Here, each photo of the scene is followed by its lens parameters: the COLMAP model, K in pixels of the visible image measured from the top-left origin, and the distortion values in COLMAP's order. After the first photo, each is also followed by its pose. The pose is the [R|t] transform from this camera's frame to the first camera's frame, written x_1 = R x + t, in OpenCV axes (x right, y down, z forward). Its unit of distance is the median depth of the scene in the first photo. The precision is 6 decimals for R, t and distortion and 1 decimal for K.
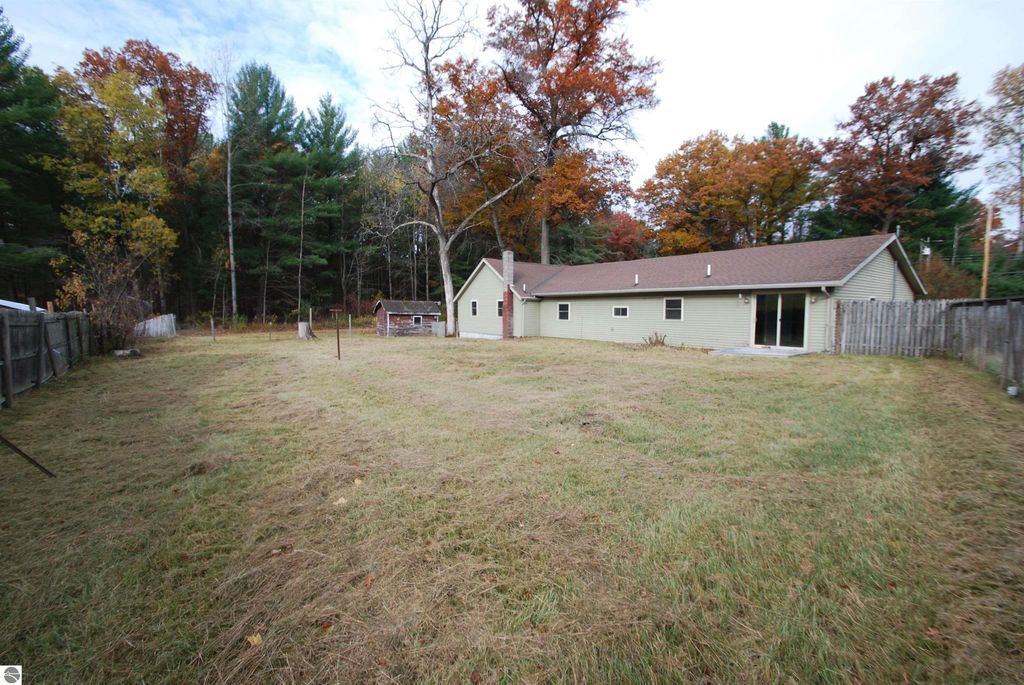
lens RADIAL K [[450.2, 0, 509.4], [0, 450.2, 338.5], [0, 0, 1]] dist [0.012200, -0.015862]
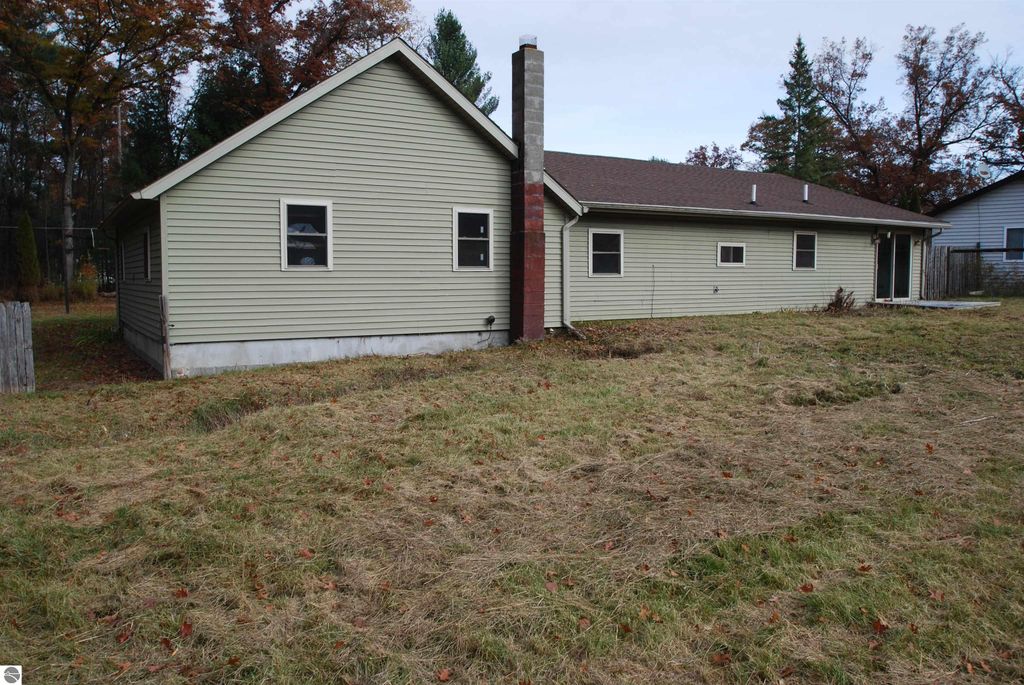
lens RADIAL K [[798.2, 0, 514.1], [0, 798.2, 331.9], [0, 0, 1]] dist [-0.059813, 0.018625]
pose [[0.070320, -0.071460, 0.994962, -0.649465], [0.072391, 0.995166, 0.066359, -0.049069], [-0.994894, 0.067360, 0.075153, 1.165184]]
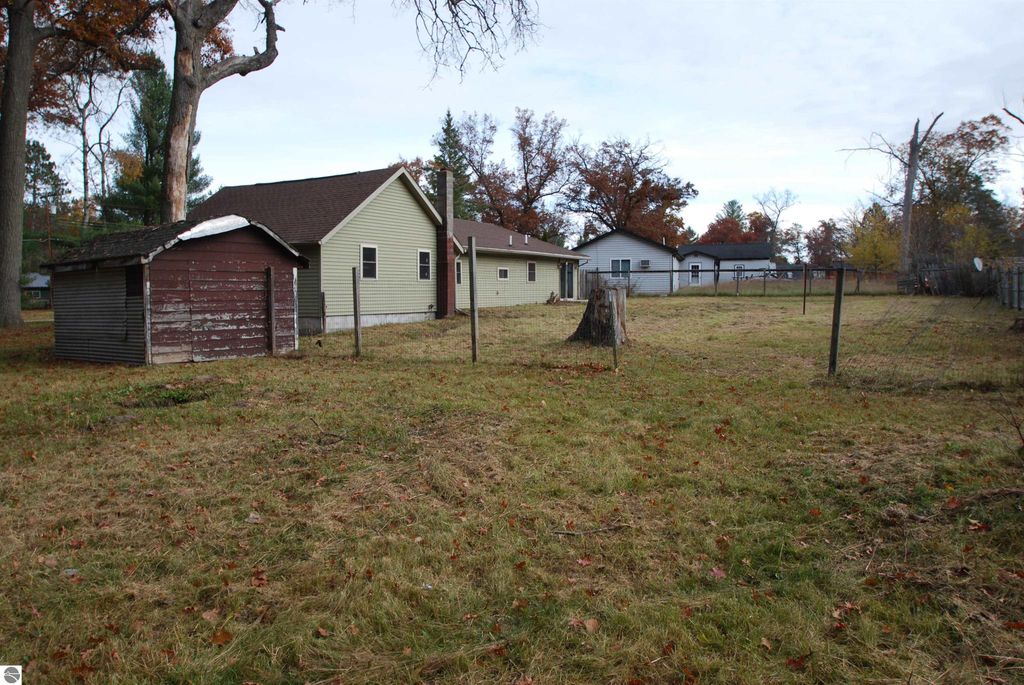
lens RADIAL K [[727.3, 0, 517.0], [0, 727.3, 339.1], [0, 0, 1]] dist [-0.048995, 0.005912]
pose [[-0.420612, -0.065251, 0.904891, -1.122764], [0.060468, 0.993176, 0.099724, -0.072420], [-0.905223, 0.096662, -0.413796, 1.589981]]
